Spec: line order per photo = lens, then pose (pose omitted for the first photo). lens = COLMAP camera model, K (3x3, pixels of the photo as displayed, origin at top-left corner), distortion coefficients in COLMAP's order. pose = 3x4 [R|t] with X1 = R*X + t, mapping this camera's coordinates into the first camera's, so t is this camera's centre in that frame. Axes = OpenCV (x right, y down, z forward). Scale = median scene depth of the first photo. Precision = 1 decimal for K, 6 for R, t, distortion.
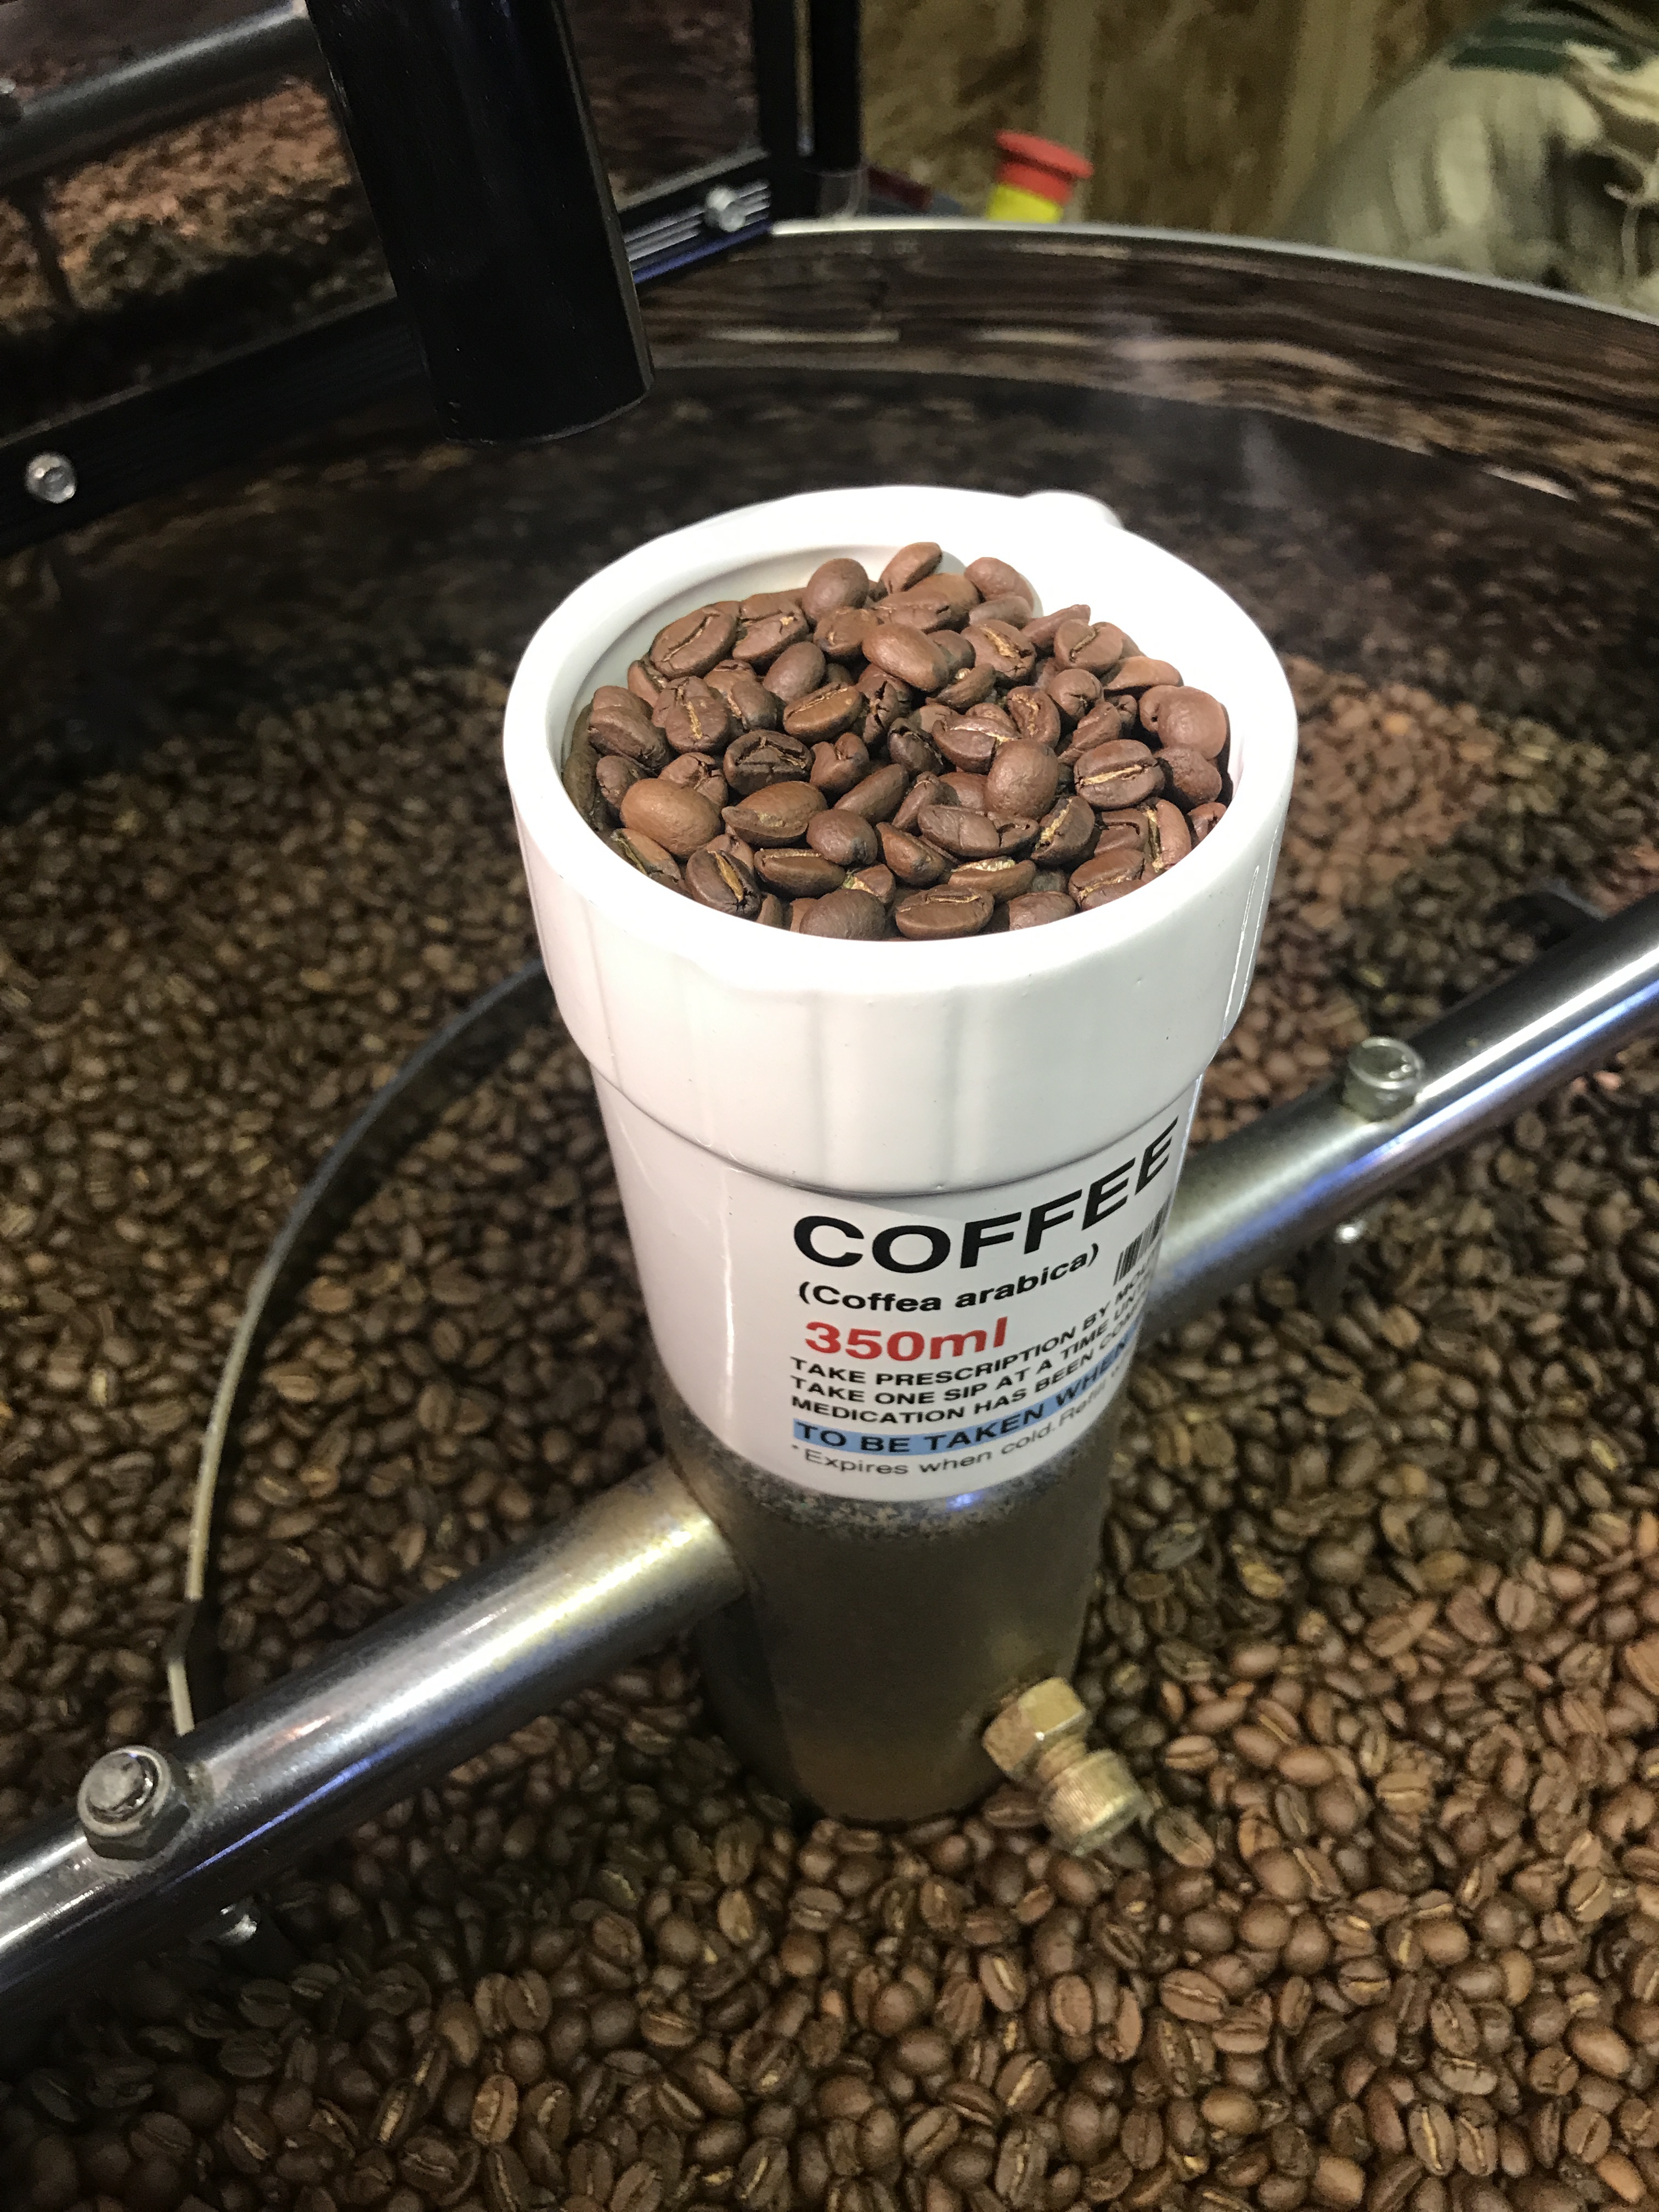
lens RADIAL K [[1912.8, 0, 841.7], [0, 1912.8, 1079.6], [0, 0, 1]] dist [-0.018601, -0.002851]
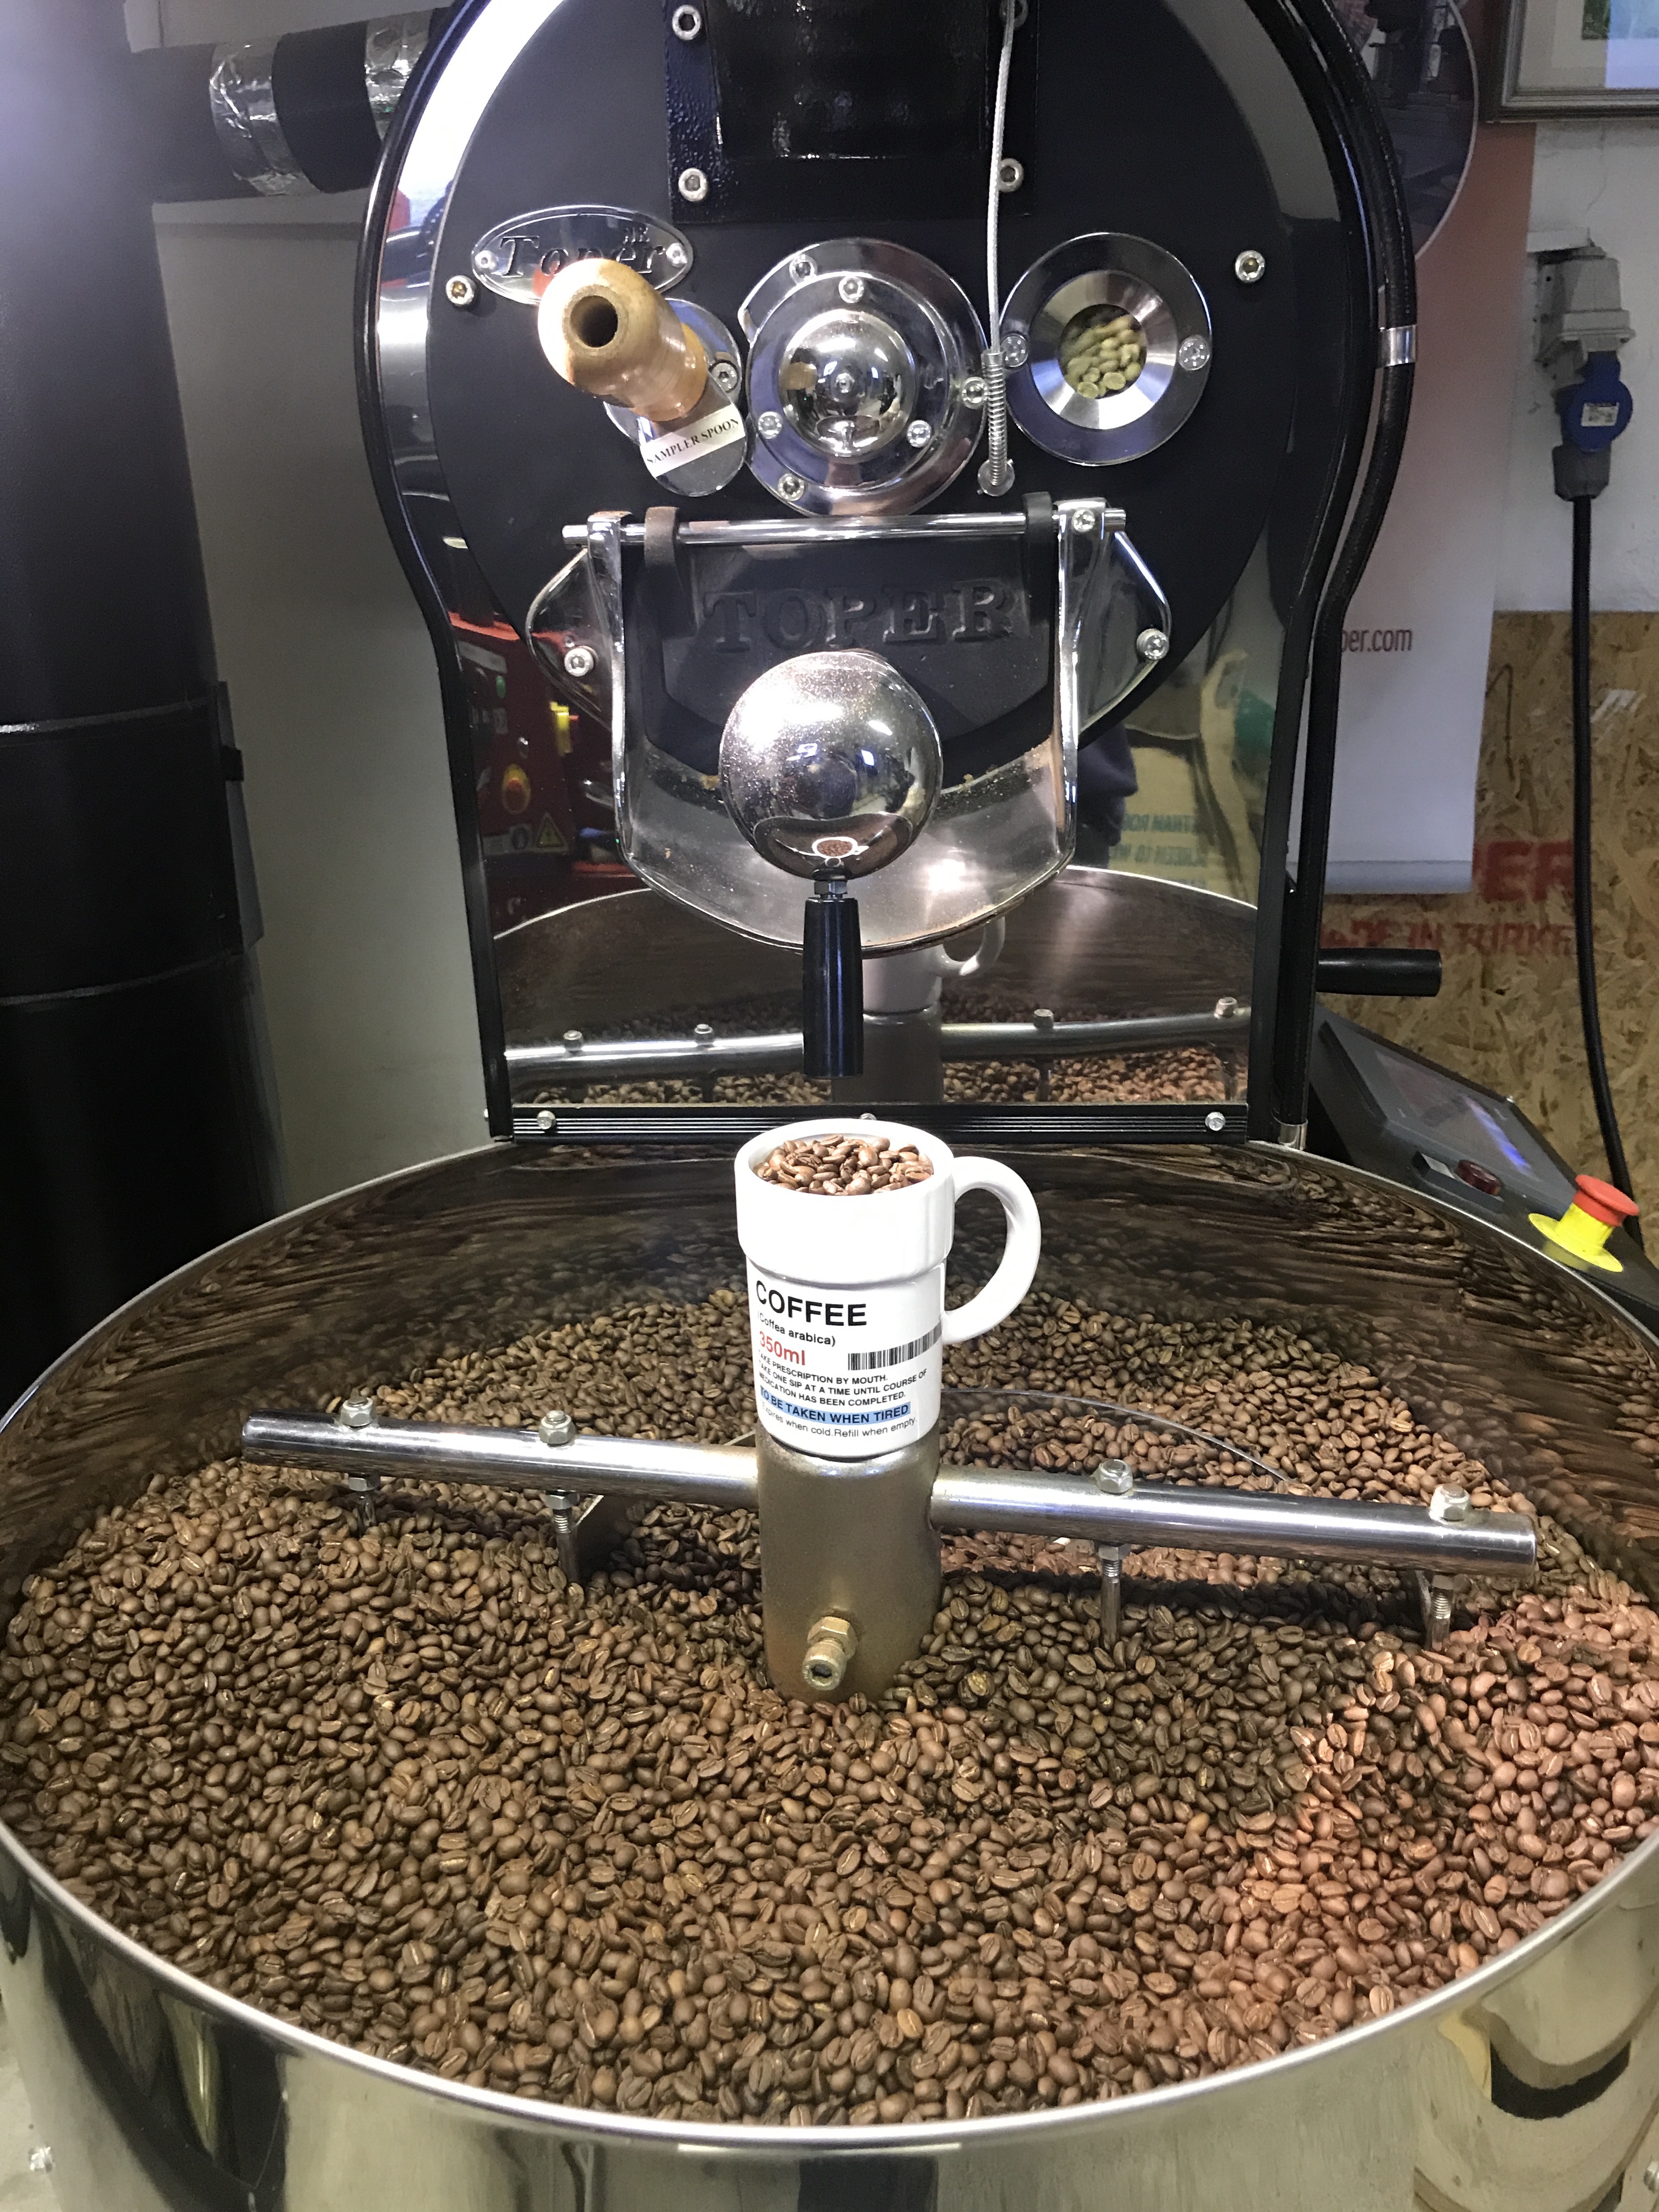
lens RADIAL K [[1887.9, 0, 829.5], [0, 1887.9, 1106.0], [0, 0, 1]] dist [0.107416, -0.001360]
pose [[0.706540, 0.249659, -0.662172, 1.487427], [-0.523577, 0.813923, -0.251785, 0.400772], [0.476097, 0.524594, 0.705785, -0.985964]]
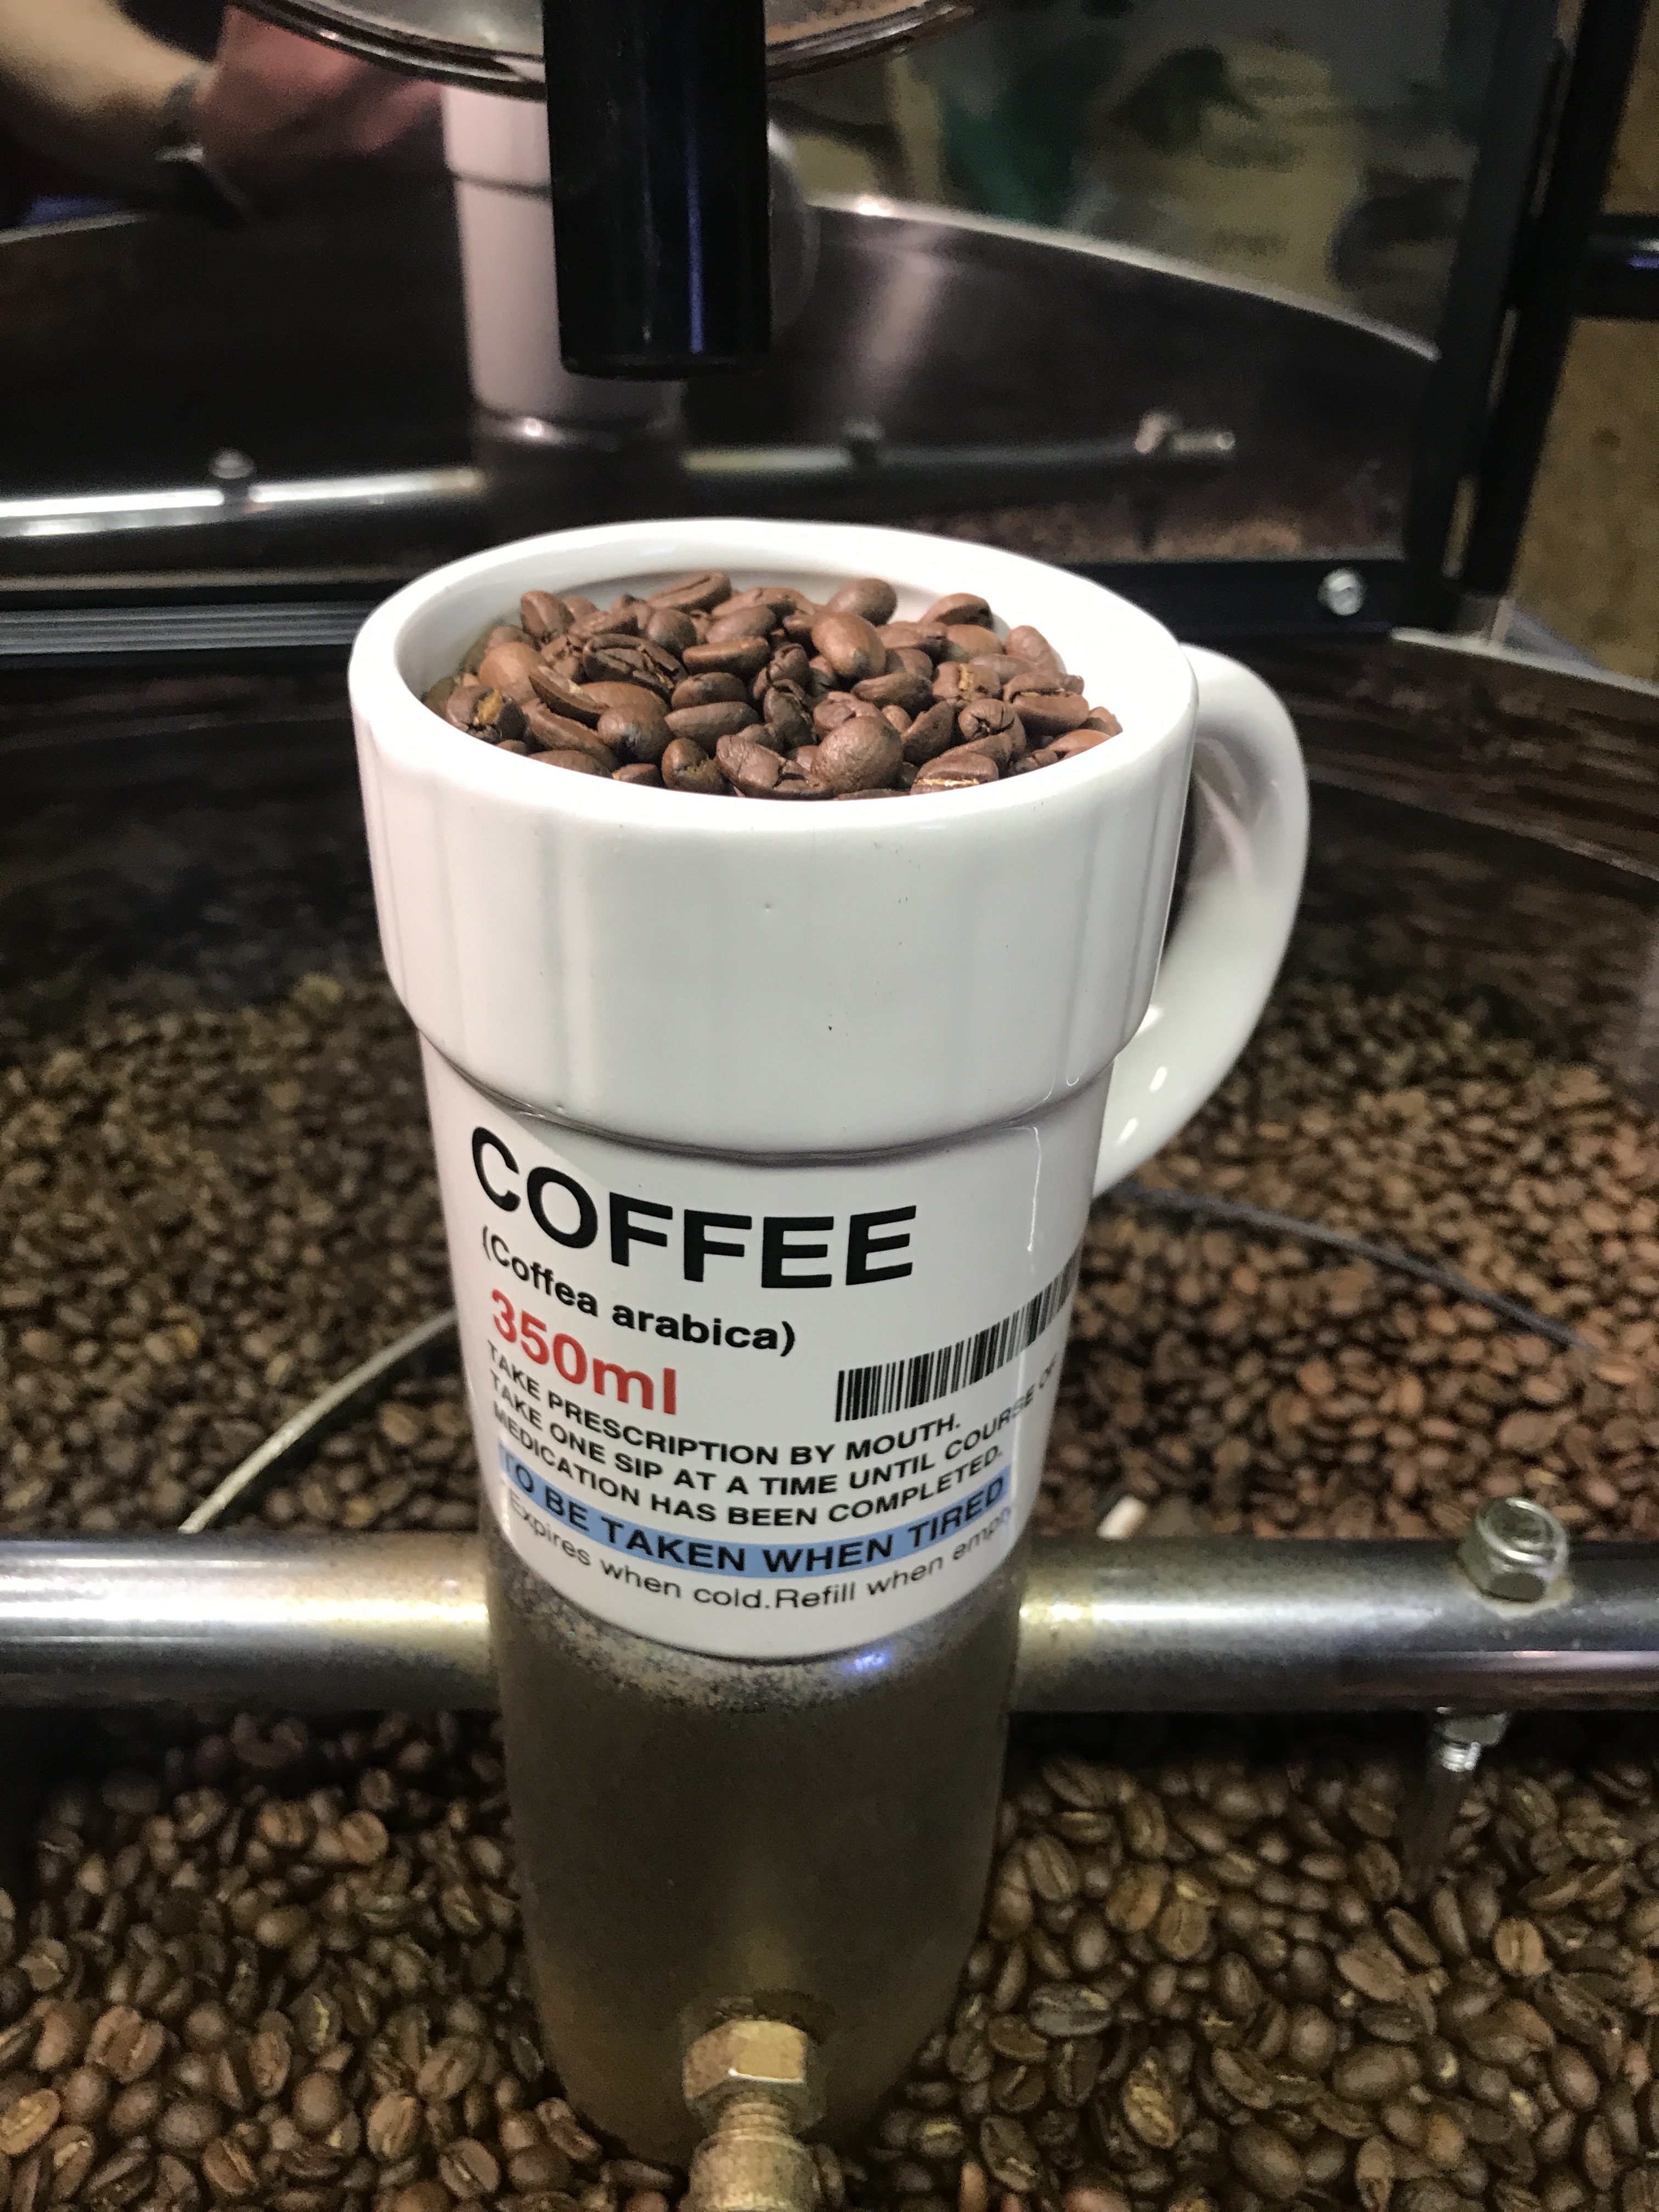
lens RADIAL K [[1891.3, 0, 845.1], [0, 1891.3, 1104.1], [0, 0, 1]] dist [-0.013736, 0.009570]
pose [[0.843049, 0.333373, -0.422055, 0.336935], [-0.433094, 0.886080, -0.165203, 0.090607], [0.318900, 0.322064, 0.891391, 0.172383]]
